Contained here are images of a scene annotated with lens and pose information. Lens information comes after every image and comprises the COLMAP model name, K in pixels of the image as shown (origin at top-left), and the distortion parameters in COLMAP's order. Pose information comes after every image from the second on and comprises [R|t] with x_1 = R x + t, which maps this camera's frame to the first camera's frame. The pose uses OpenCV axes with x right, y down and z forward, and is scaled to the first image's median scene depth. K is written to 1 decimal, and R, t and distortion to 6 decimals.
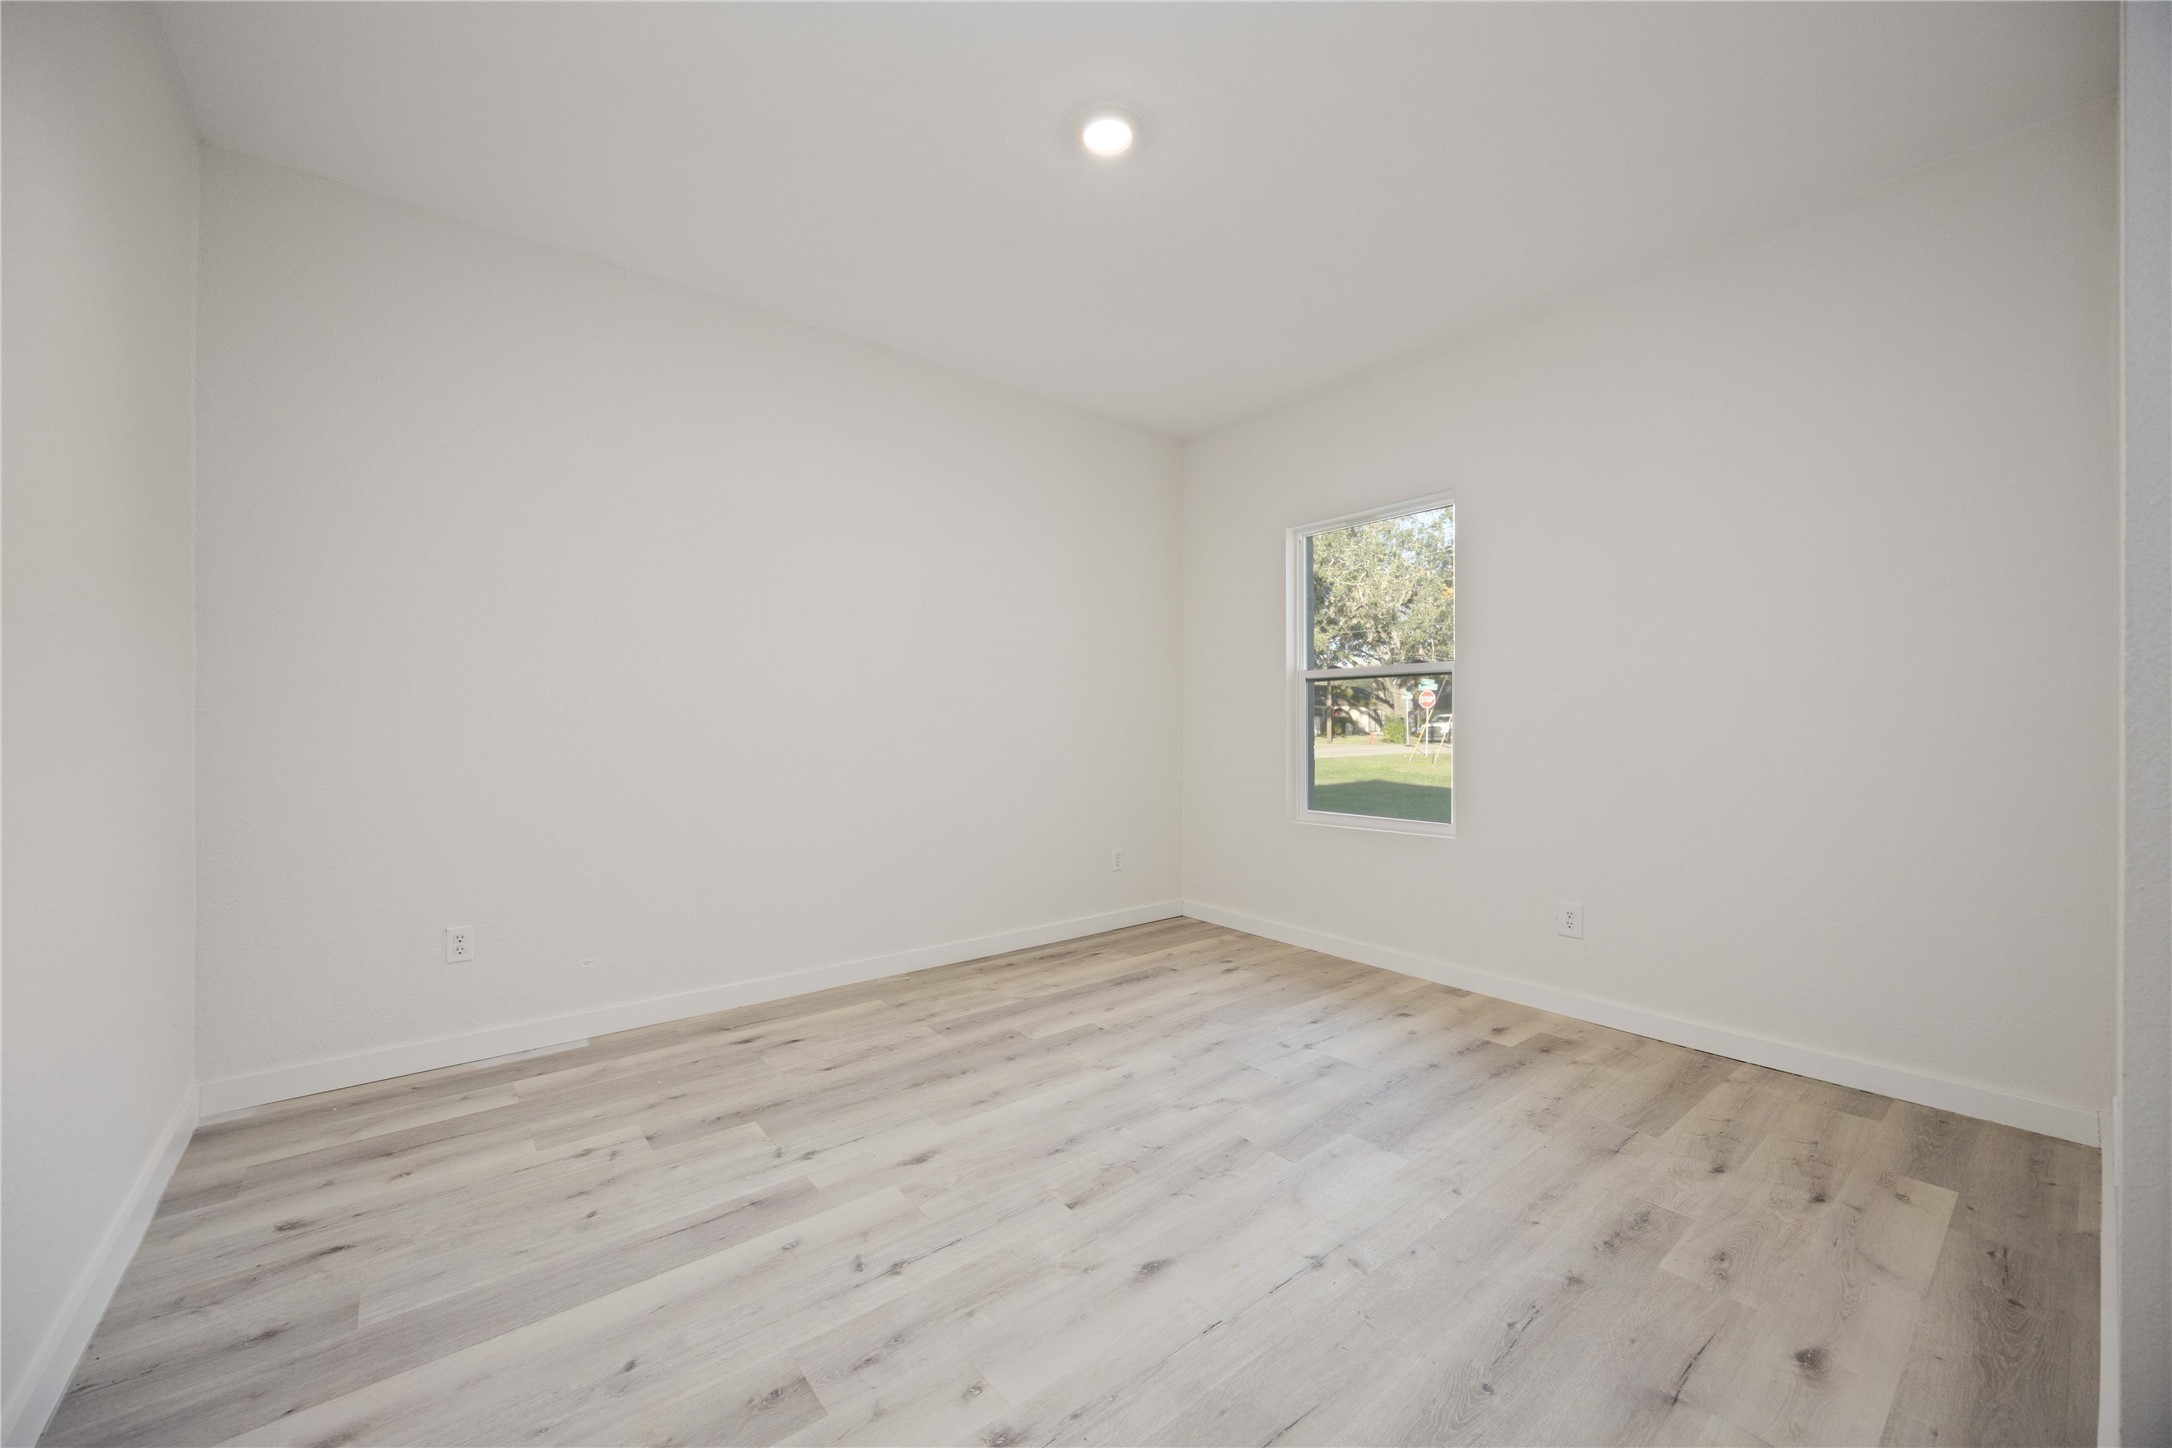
lens RADIAL K [[830.2, 0, 1083.6], [0, 830.2, 704.9], [0, 0, 1]] dist [-0.000665, -0.000245]
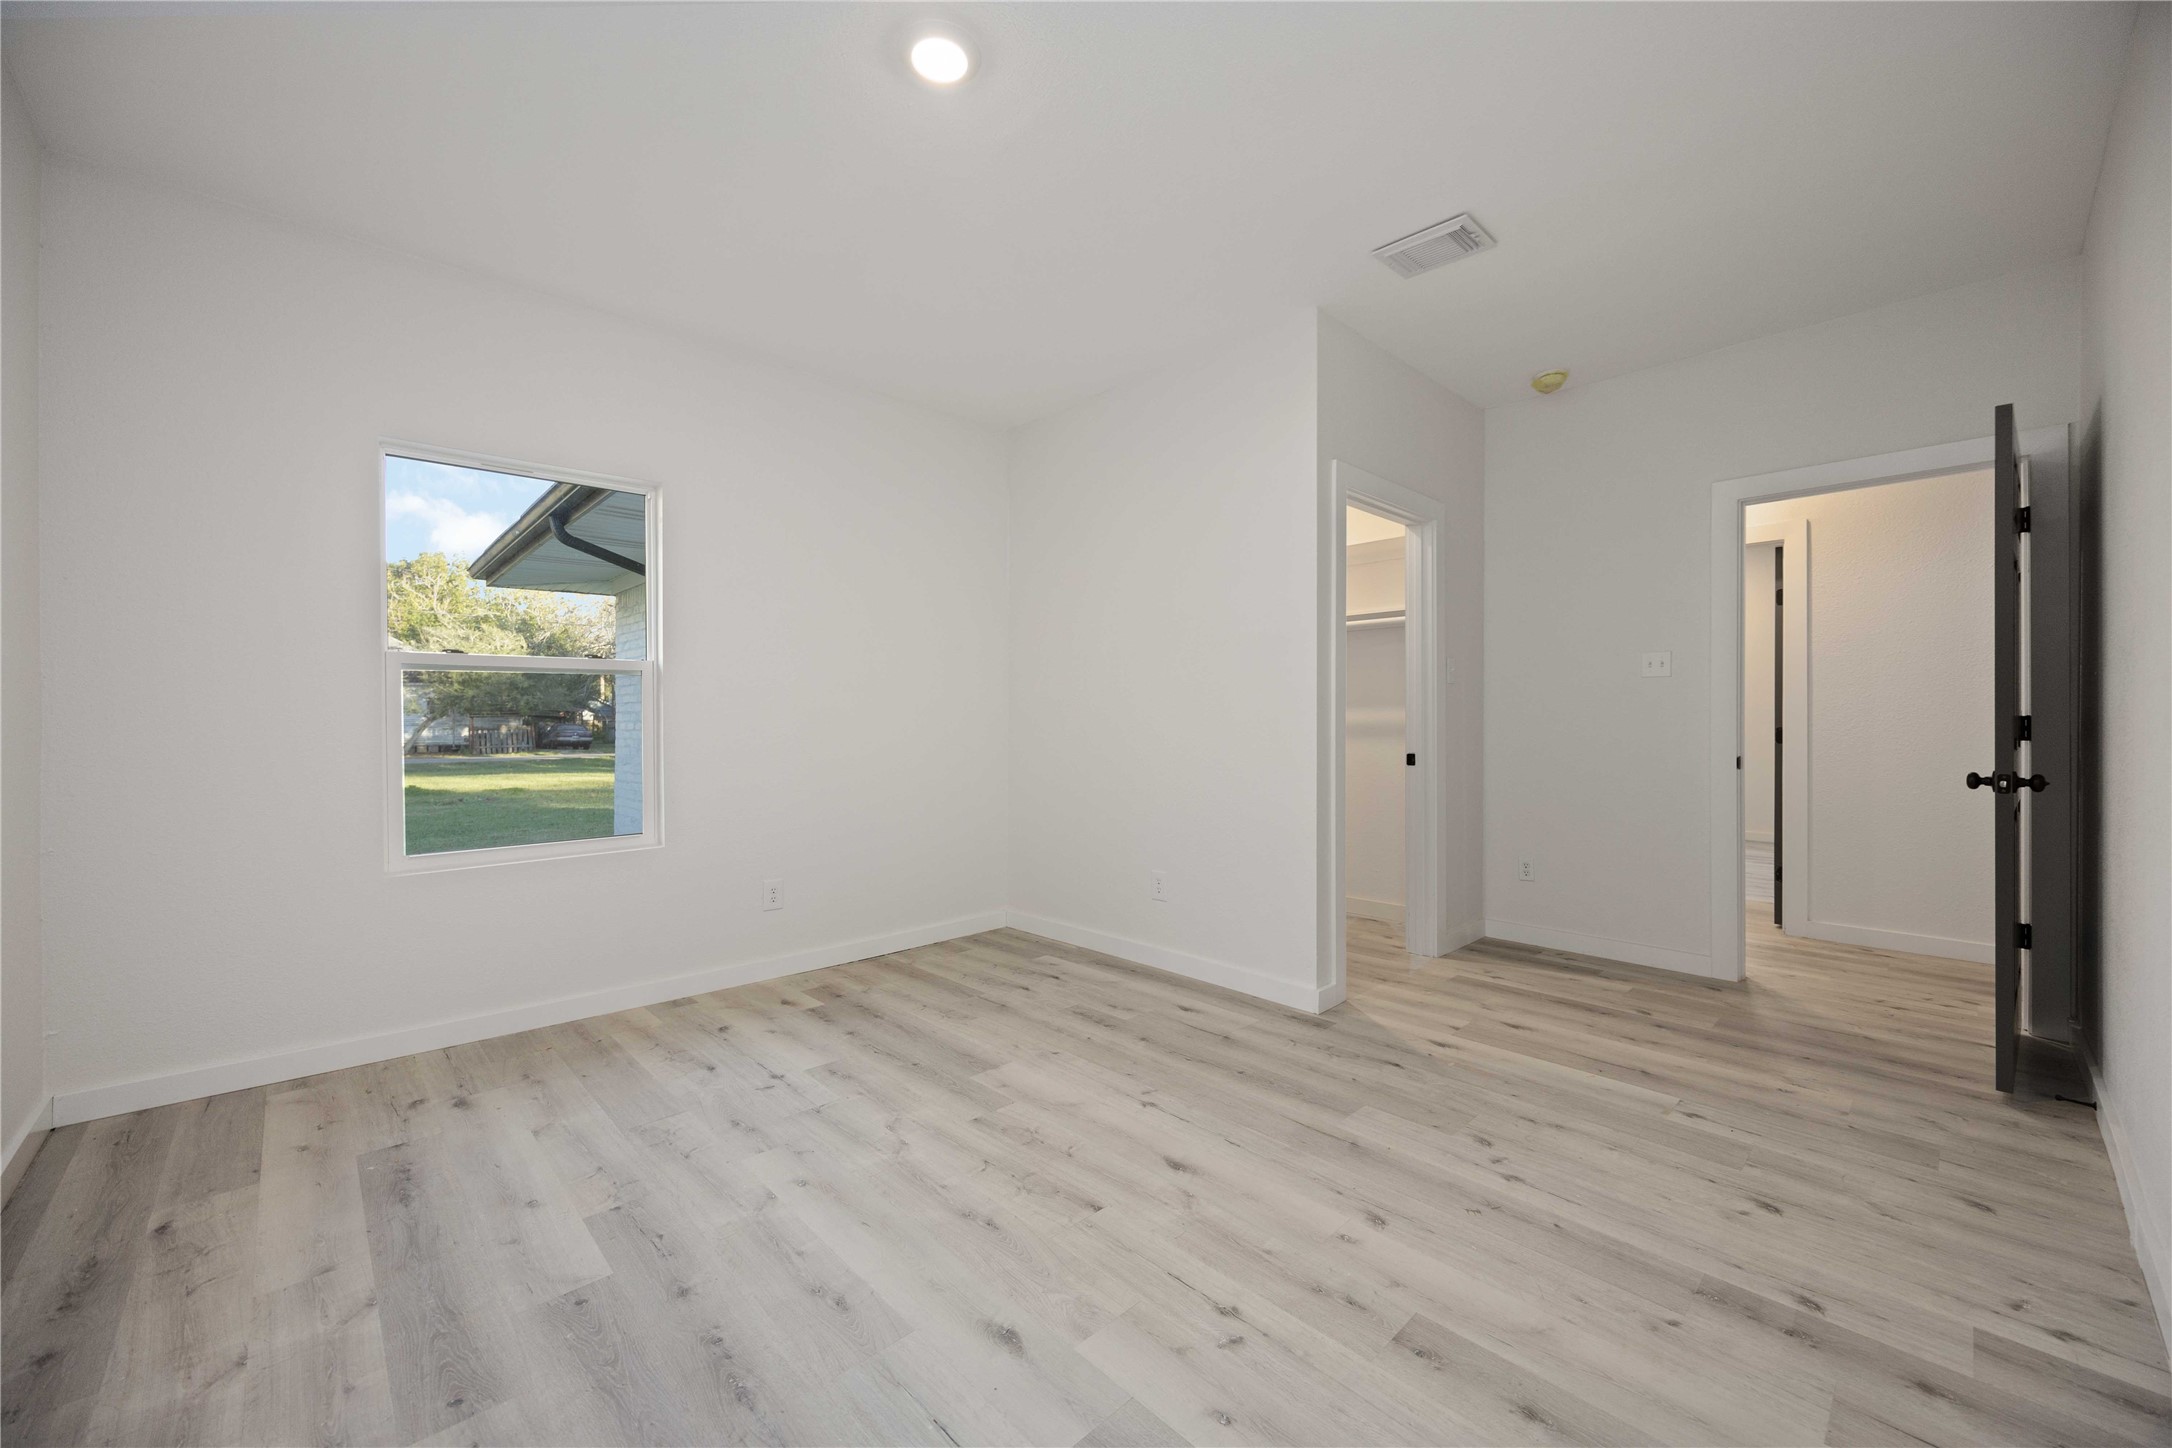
lens RADIAL K [[830.2, 0, 1083.6], [0, 830.2, 704.9], [0, 0, 1]] dist [-0.000665, -0.000245]
pose [[-0.074110, 0.020561, 0.997038, -0.746582], [-0.018087, 0.999595, -0.021958, 0.011894], [-0.997086, -0.019661, -0.073708, 0.800446]]
